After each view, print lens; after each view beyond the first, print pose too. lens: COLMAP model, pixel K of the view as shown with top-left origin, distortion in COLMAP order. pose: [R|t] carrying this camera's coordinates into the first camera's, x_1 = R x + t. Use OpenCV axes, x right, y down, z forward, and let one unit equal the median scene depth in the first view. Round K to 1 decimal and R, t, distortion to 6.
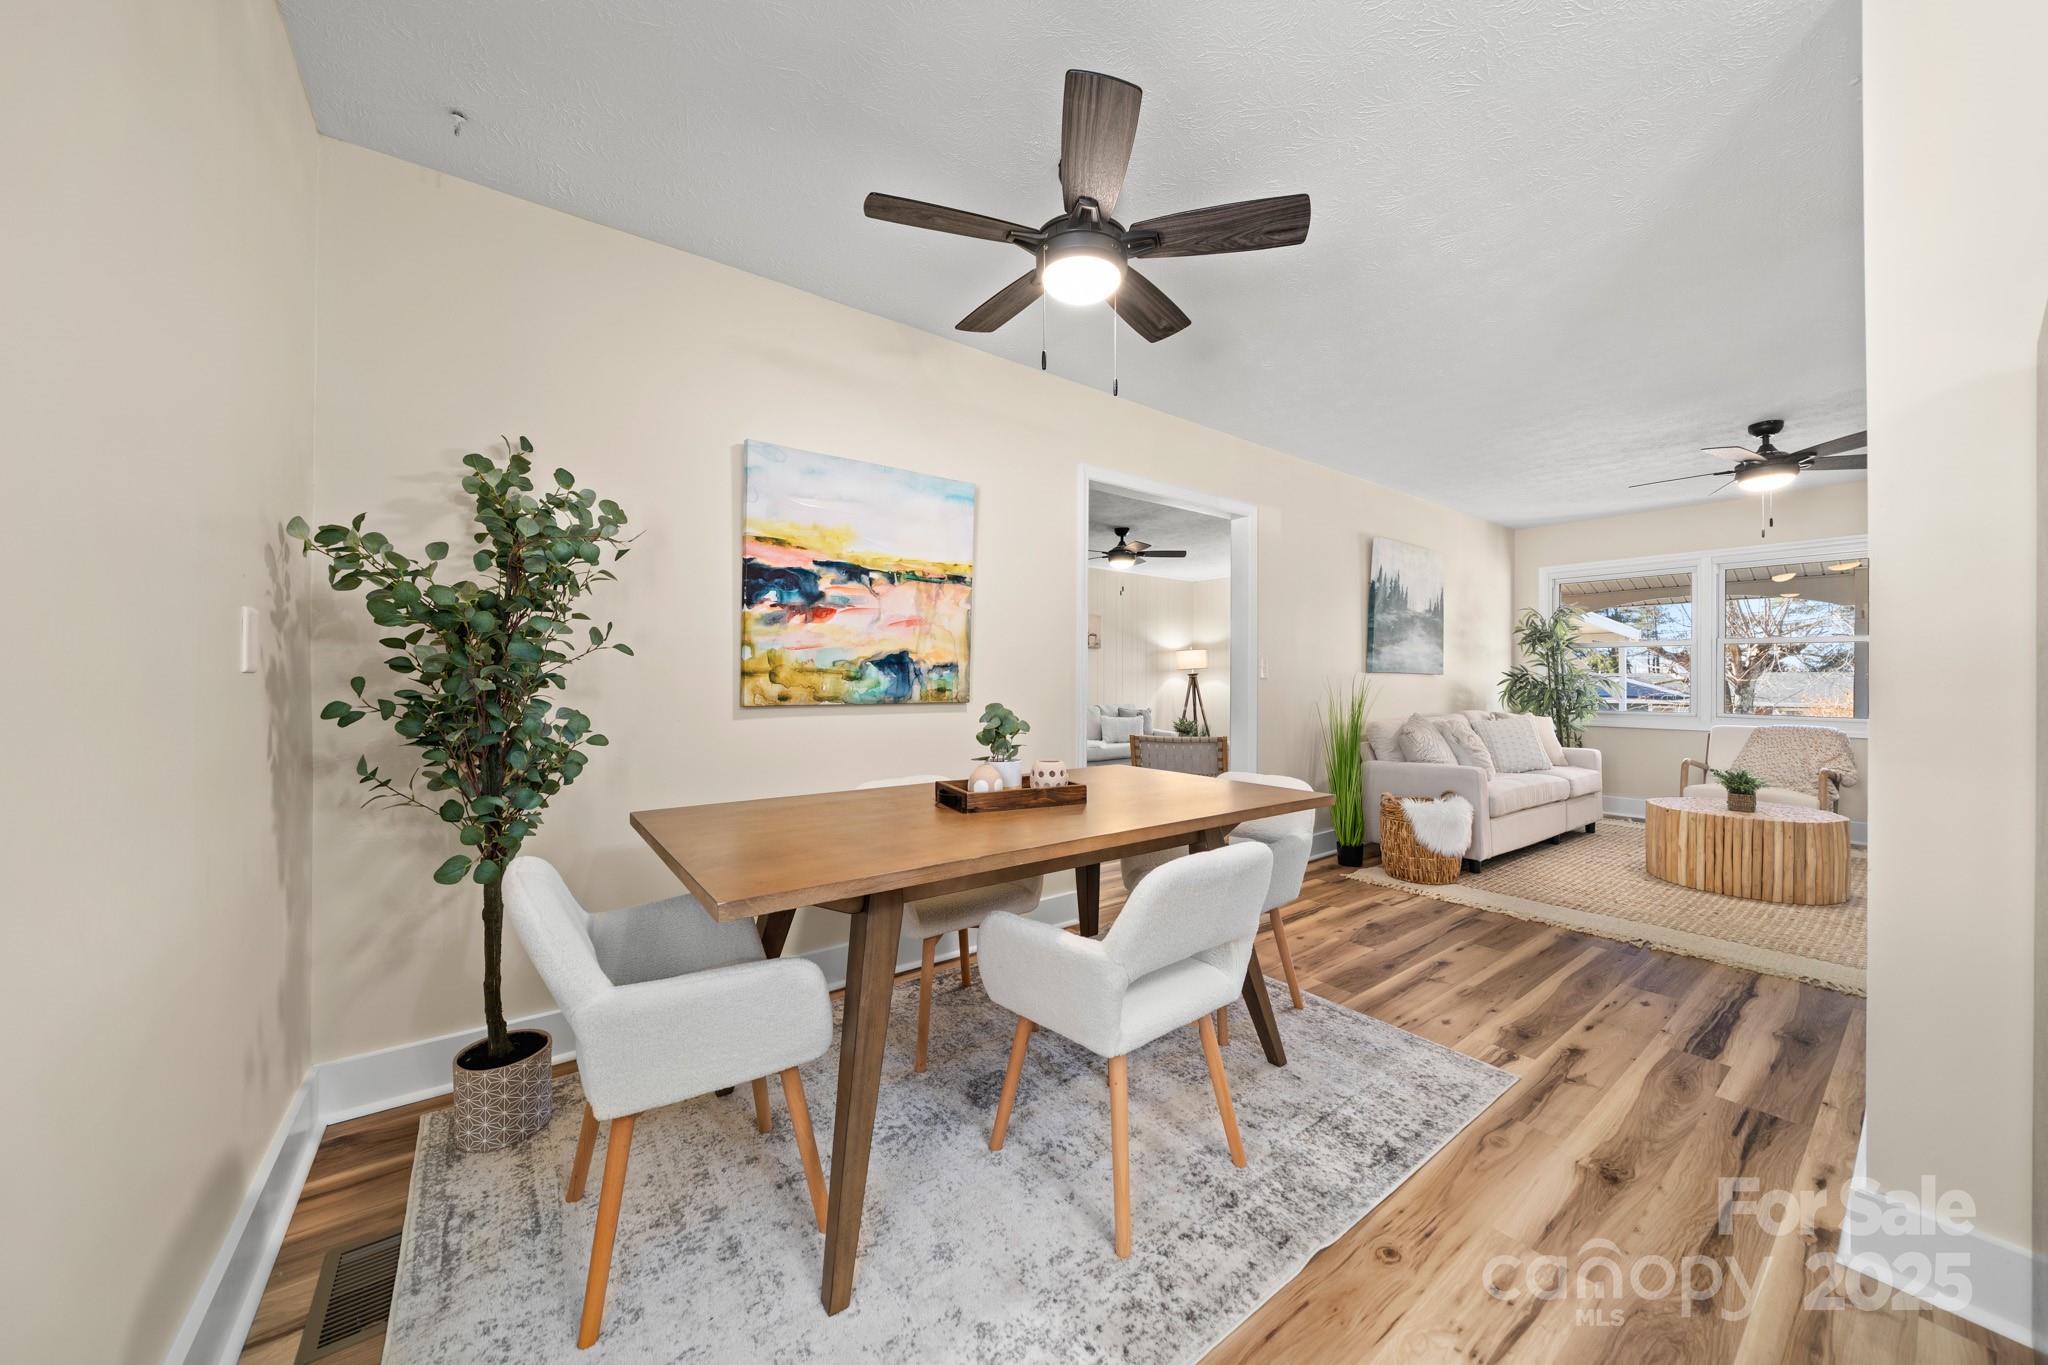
lens RADIAL K [[708.5, 0, 1032.2], [0, 708.5, 669.5], [0, 0, 1]] dist [-0.008268, 0.000156]
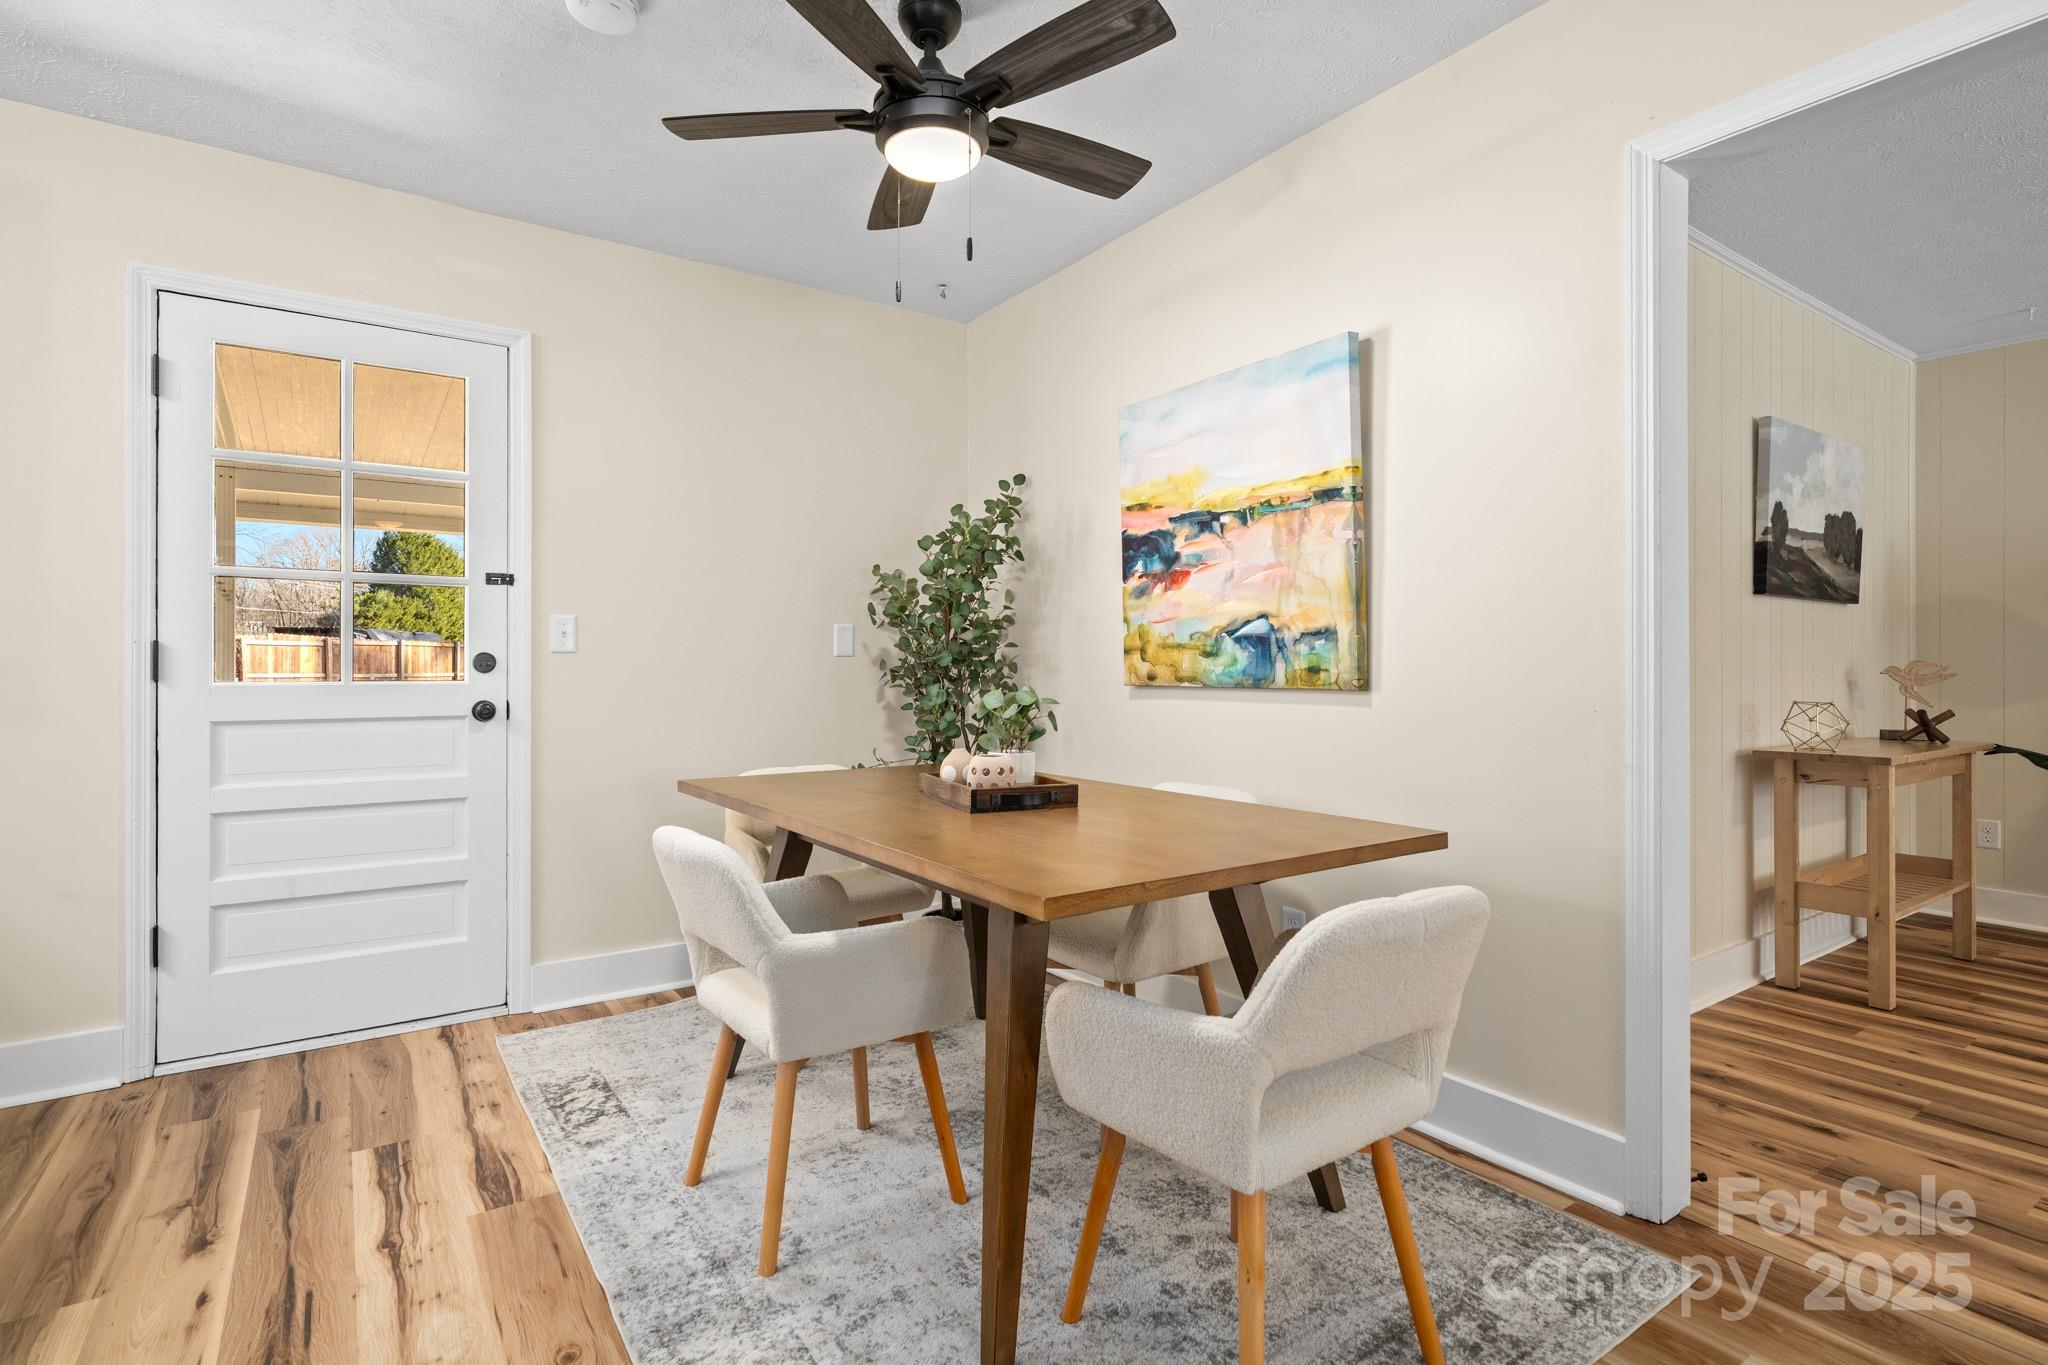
lens RADIAL K [[987.6, 0, 1034.8], [0, 987.6, 670.0], [0, 0, 1]] dist [-0.001301, -0.000995]
pose [[-0.034158, -0.001663, -0.999415, 0.893581], [0.015027, 0.999885, -0.002177, 0.030666], [0.999303, -0.015092, -0.034129, 0.873837]]
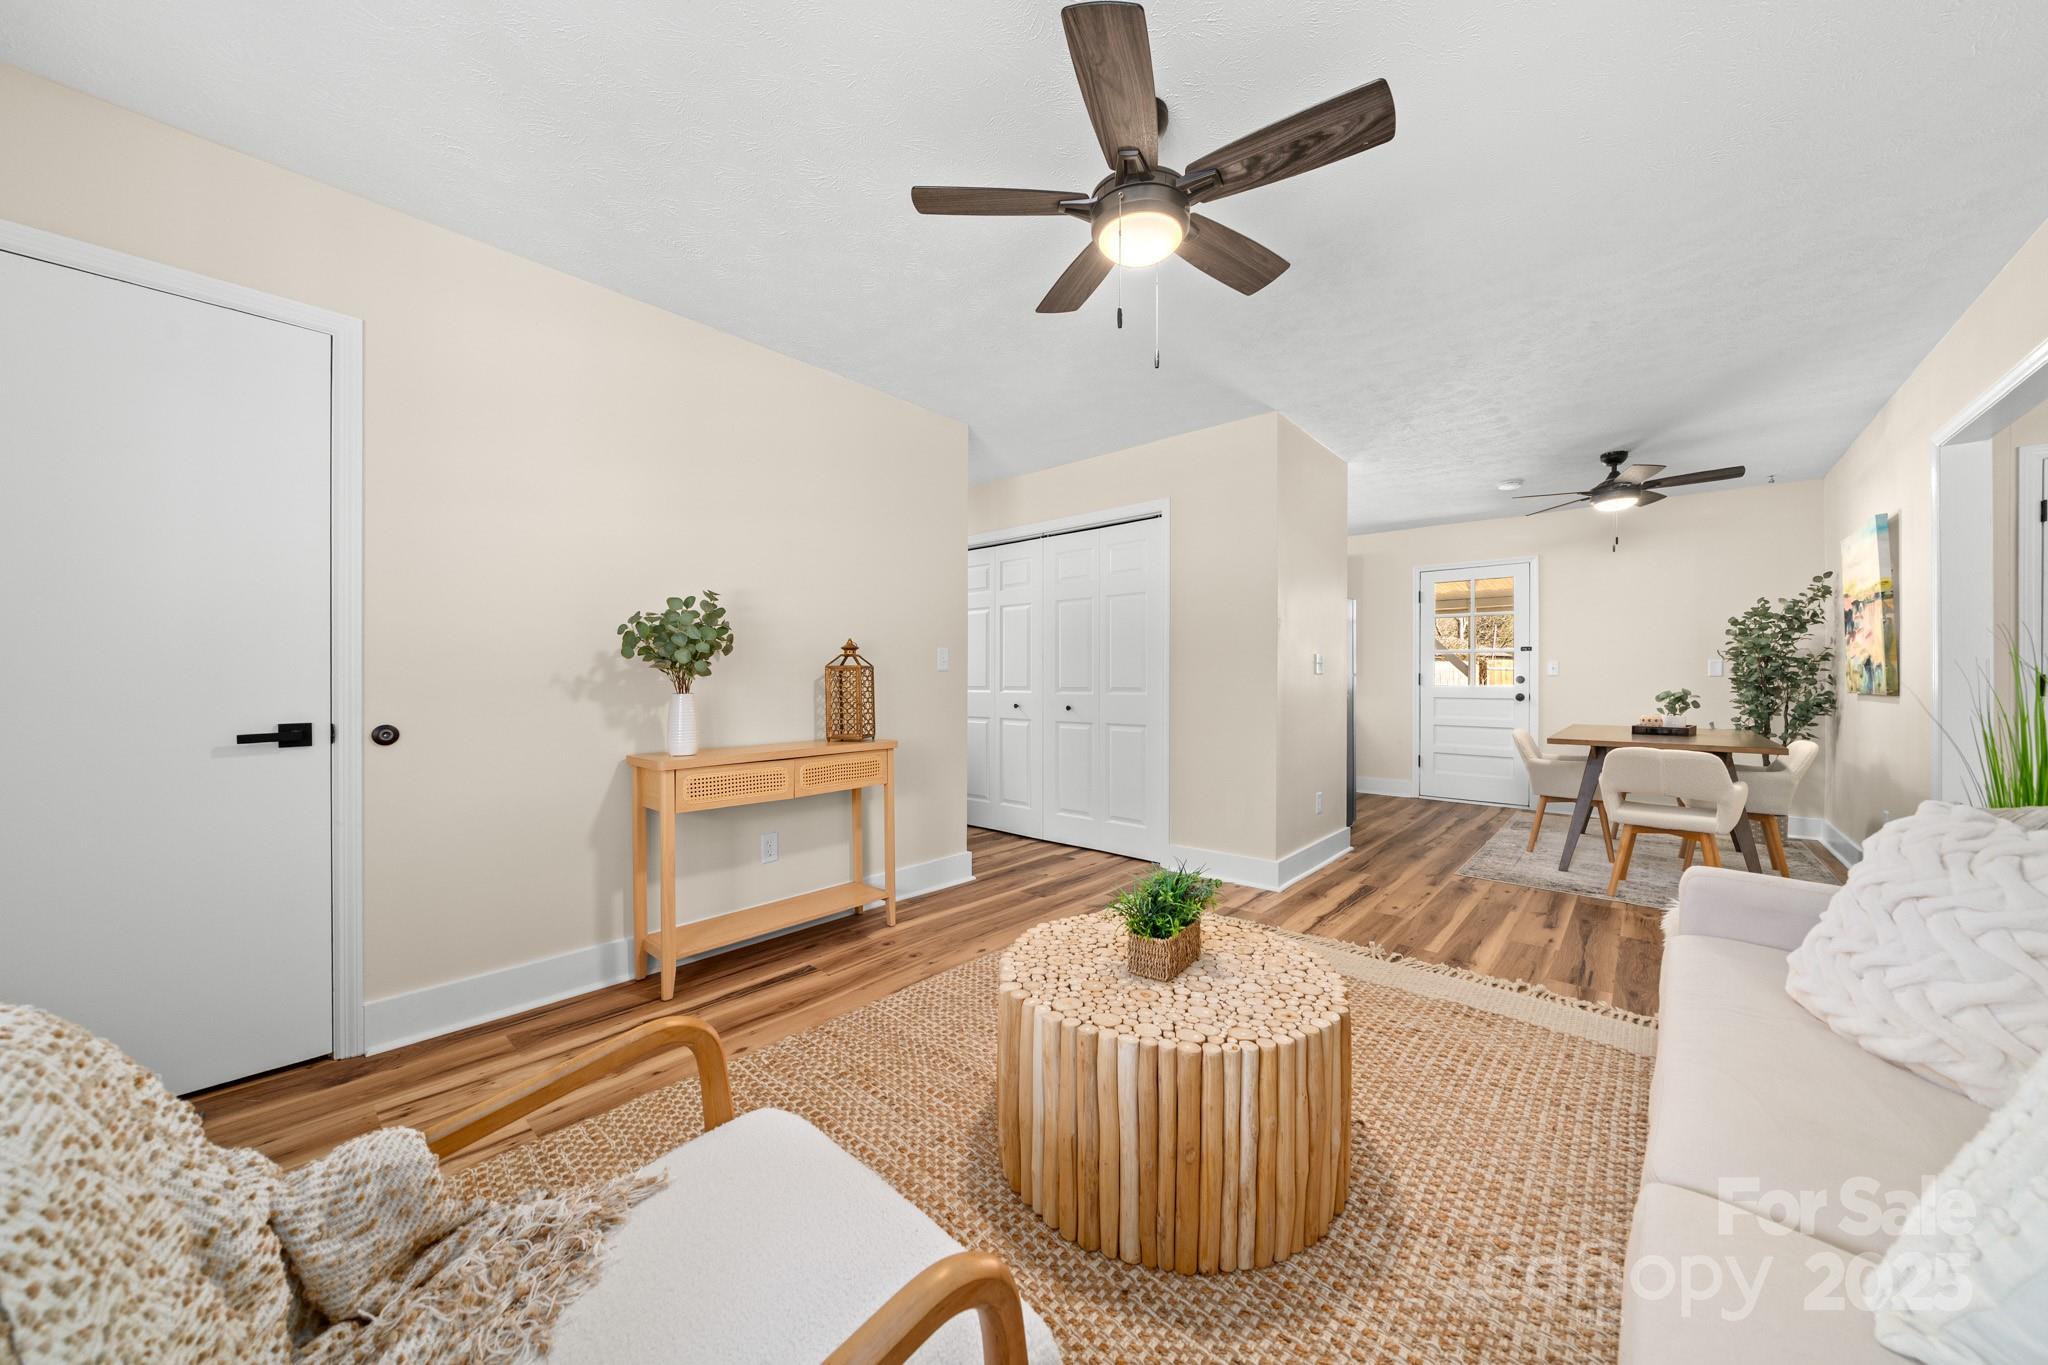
lens RADIAL K [[708.5, 0, 1033.8], [0, 708.5, 681.1], [0, 0, 1]] dist [-0.008268, 0.000156]
pose [[-0.979033, -0.006752, -0.203590, 1.808888], [-0.004562, 0.999927, -0.011223, 0.048821], [0.203651, -0.010059, -0.978992, 2.165675]]
